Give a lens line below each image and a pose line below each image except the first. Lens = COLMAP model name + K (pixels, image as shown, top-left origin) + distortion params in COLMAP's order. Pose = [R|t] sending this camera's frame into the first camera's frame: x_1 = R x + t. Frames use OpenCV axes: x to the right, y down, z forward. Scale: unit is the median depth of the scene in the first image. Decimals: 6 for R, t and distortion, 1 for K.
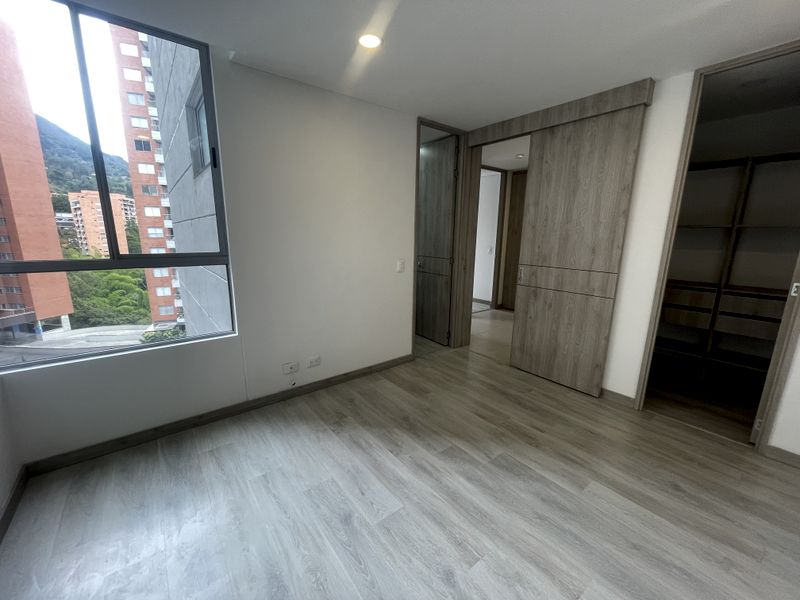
lens RADIAL K [[324.2, 0, 398.2], [0, 324.2, 304.9], [0, 0, 1]] dist [-0.003411, 0.001293]
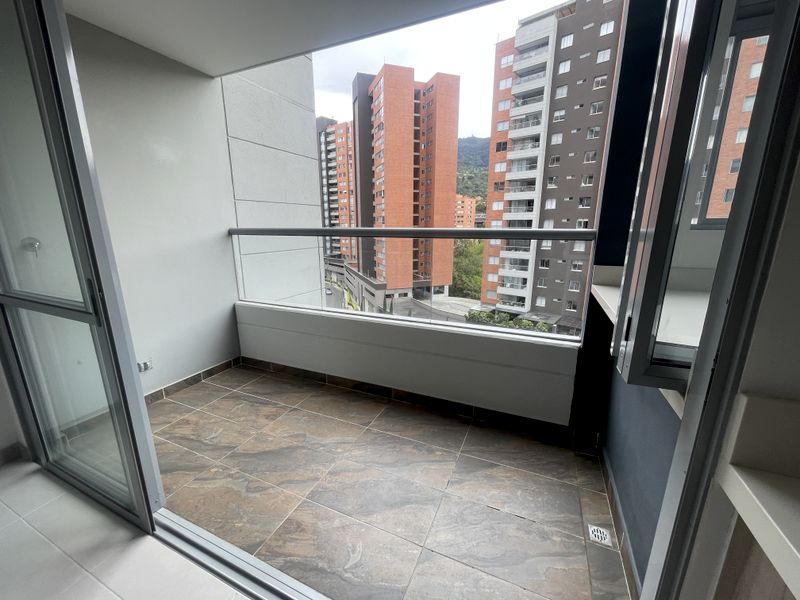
lens RADIAL K [[324.2, 0, 398.9], [0, 324.2, 301.8], [0, 0, 1]] dist [-0.003411, 0.001293]
pose [[0.473631, 0.192498, -0.859429, 0.084434], [-0.179180, 0.976474, 0.119969, -0.031425], [0.862304, 0.097171, 0.496981, 0.149644]]
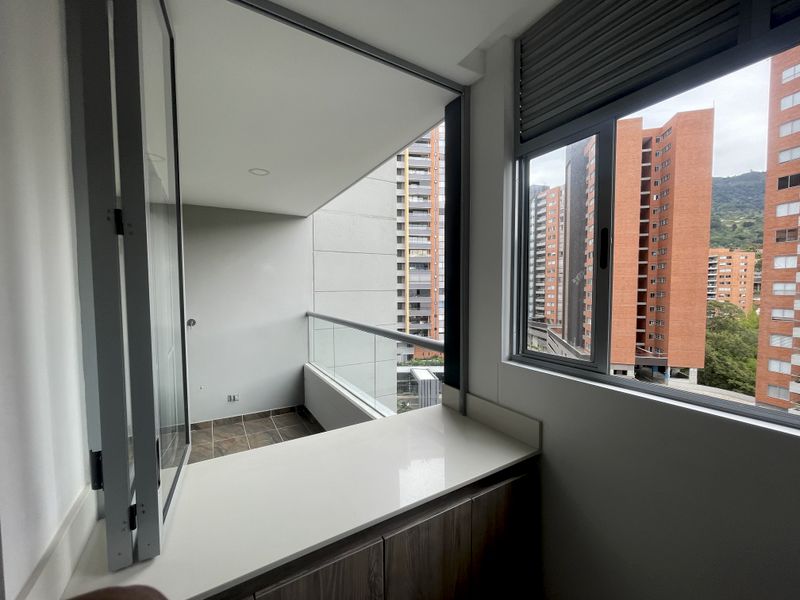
lens RADIAL K [[324.2, 0, 398.2], [0, 324.2, 301.3], [0, 0, 1]] dist [-0.003411, 0.001293]
pose [[-0.123377, 0.033516, -0.991794, 0.095510], [-0.208993, 0.976137, 0.058985, -0.042489], [0.970103, 0.214555, -0.113428, 0.178108]]
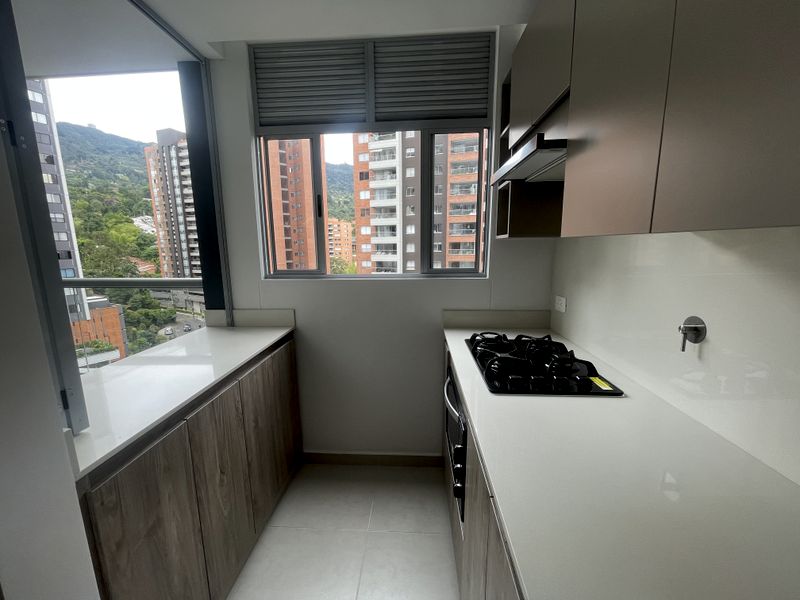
lens RADIAL K [[324.2, 0, 397.6], [0, 324.2, 302.3], [0, 0, 1]] dist [-0.003411, 0.001293]
pose [[0.748823, 0.095028, -0.655923, 0.105080], [-0.122965, 0.992405, 0.003395, -0.037897], [0.651264, 0.078114, 0.754821, 0.167195]]
